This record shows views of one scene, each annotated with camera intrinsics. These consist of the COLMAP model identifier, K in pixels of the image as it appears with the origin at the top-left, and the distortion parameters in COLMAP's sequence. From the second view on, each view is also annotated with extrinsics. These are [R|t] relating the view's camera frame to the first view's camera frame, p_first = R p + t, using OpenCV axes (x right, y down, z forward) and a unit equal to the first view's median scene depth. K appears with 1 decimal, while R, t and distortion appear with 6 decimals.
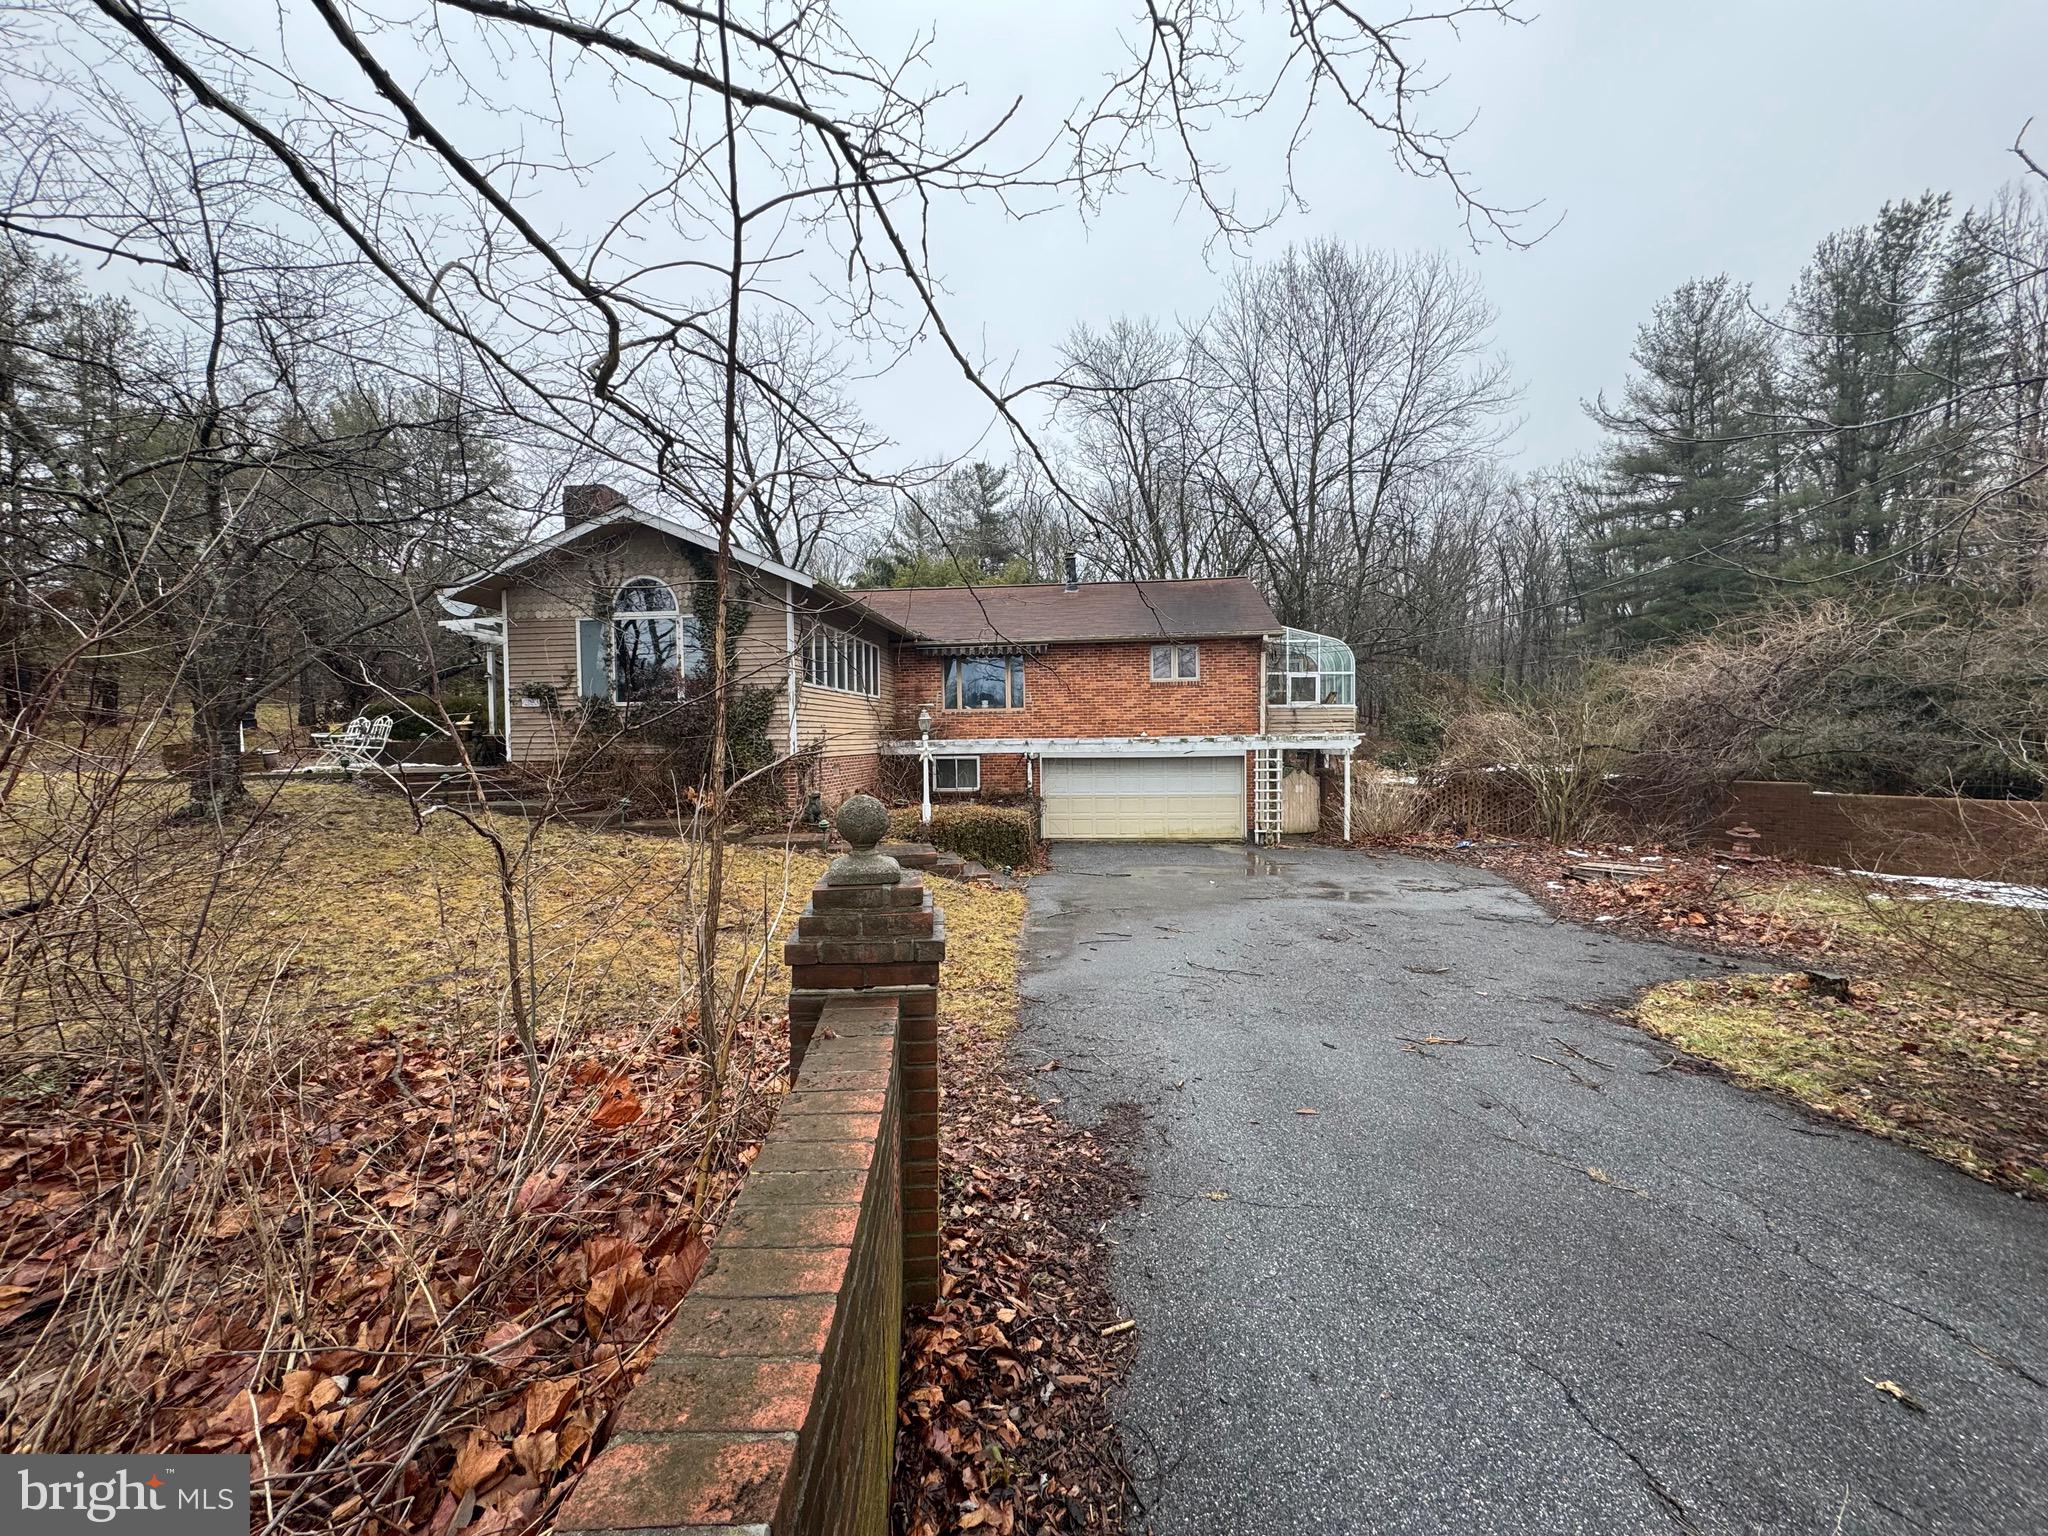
lens RADIAL K [[828.1, 0, 1017.6], [0, 828.1, 758.9], [0, 0, 1]] dist [0.002012, 0.000108]
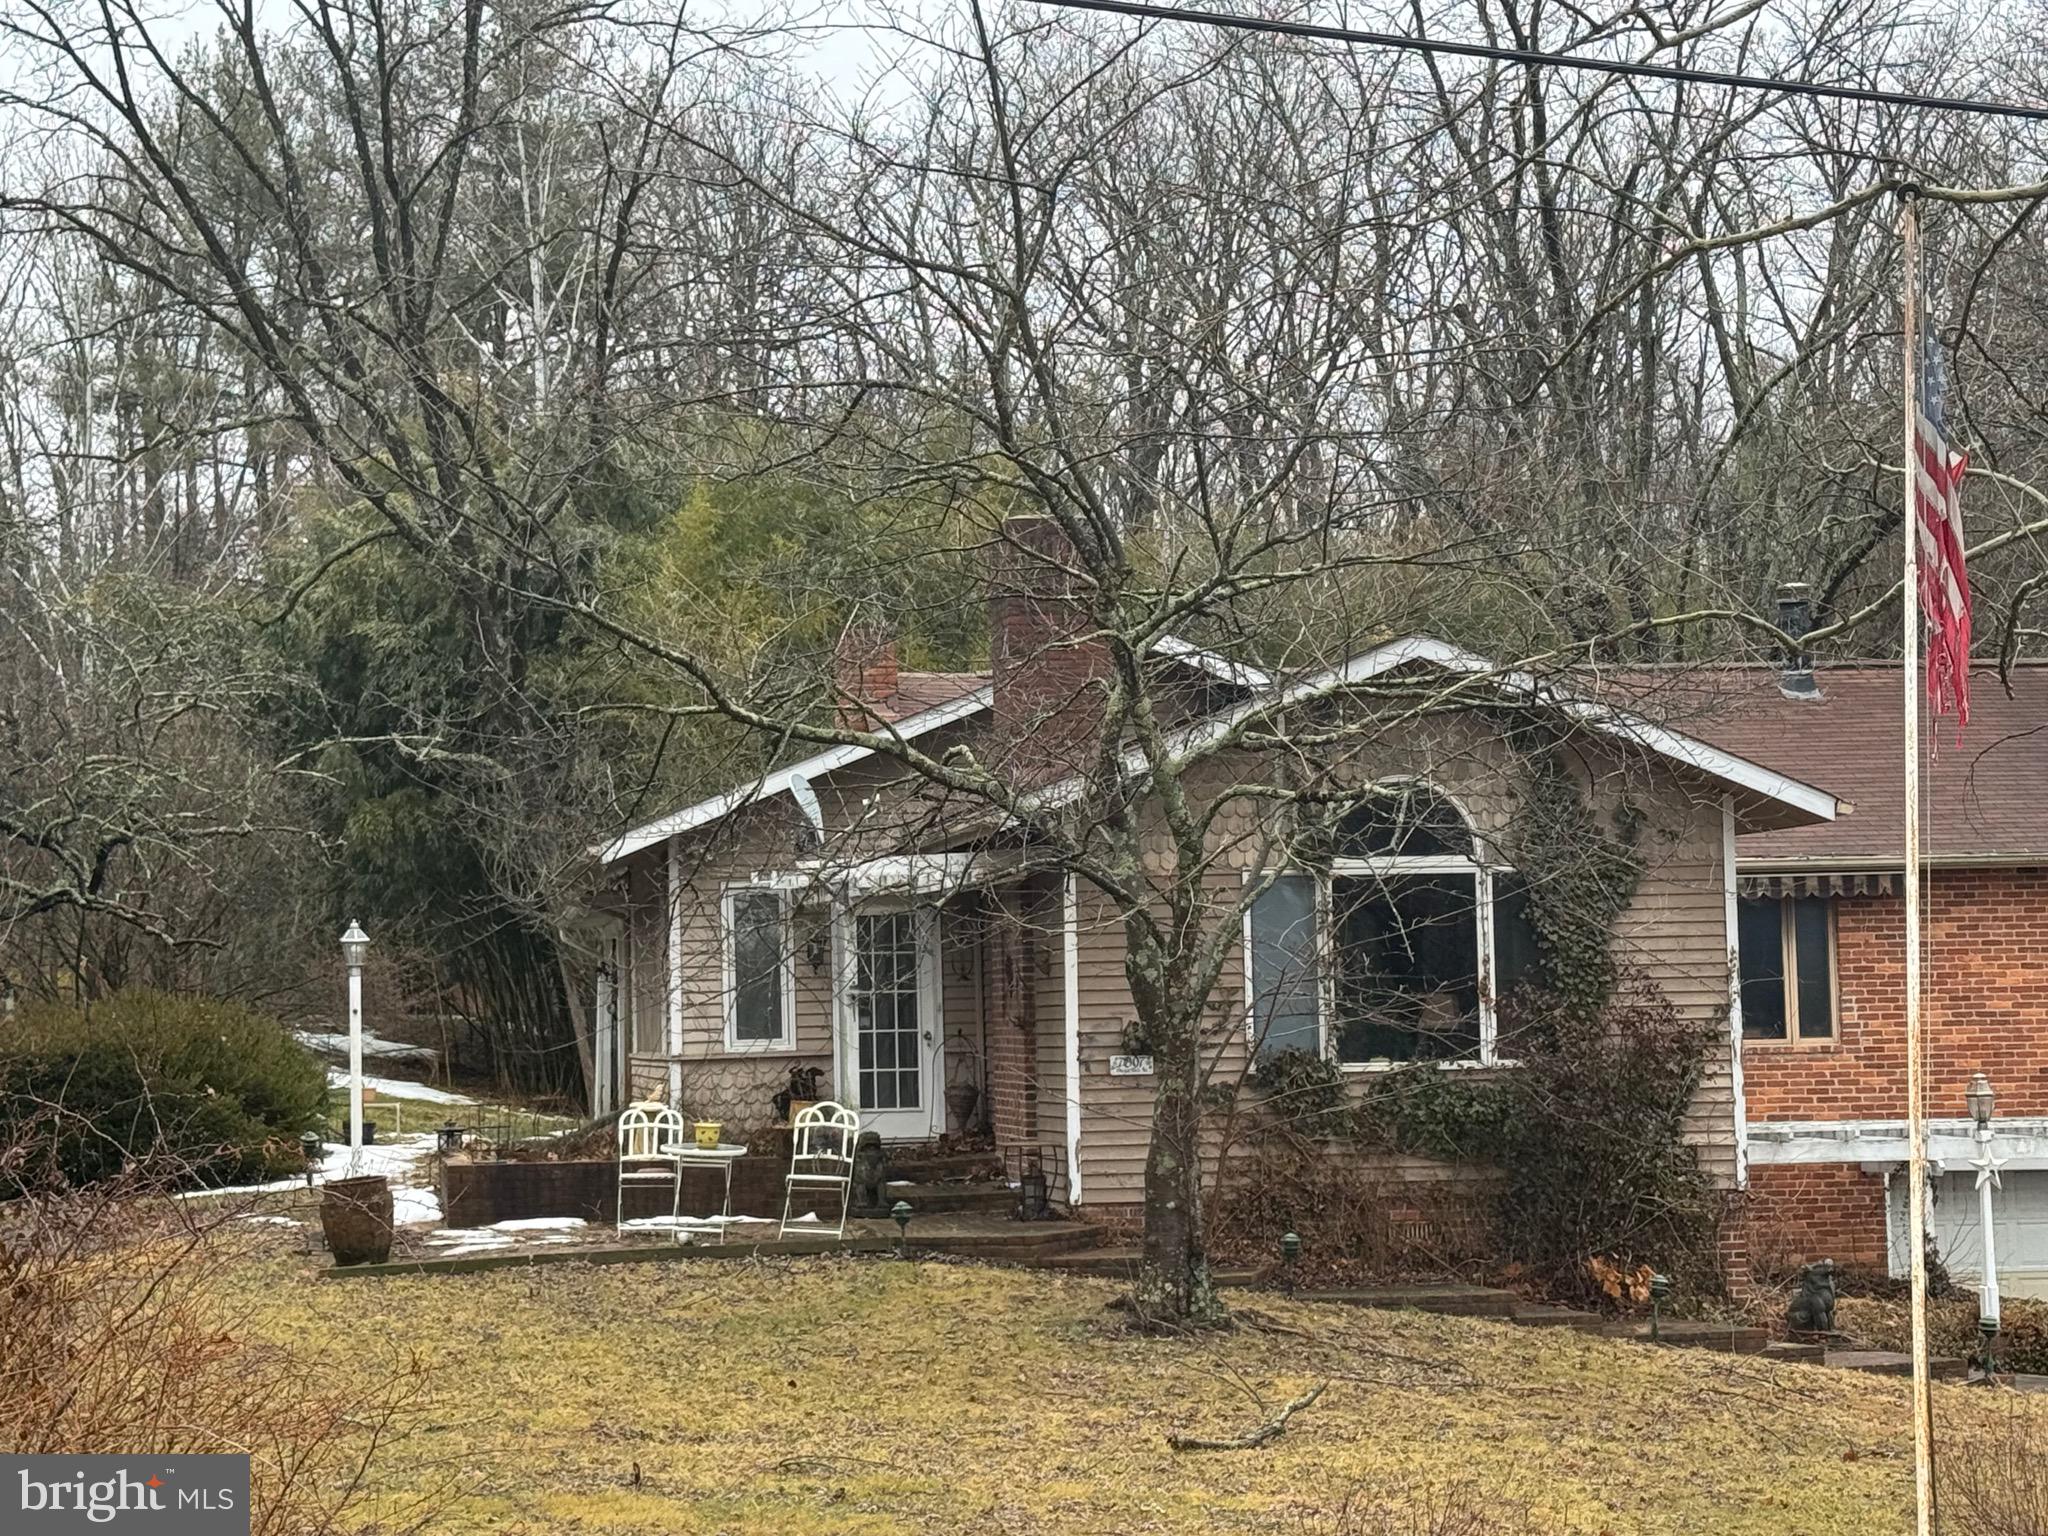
lens RADIAL K [[4285.8, 0, 1016.9], [0, 4285.8, 761.8], [0, 0, 1]] dist [0.190492, 0.000000]
pose [[0.966181, 0.005905, 0.257798, -0.878958], [0.017149, 0.996053, -0.087085, -0.023131], [-0.257294, 0.088561, 0.962266, -0.818433]]
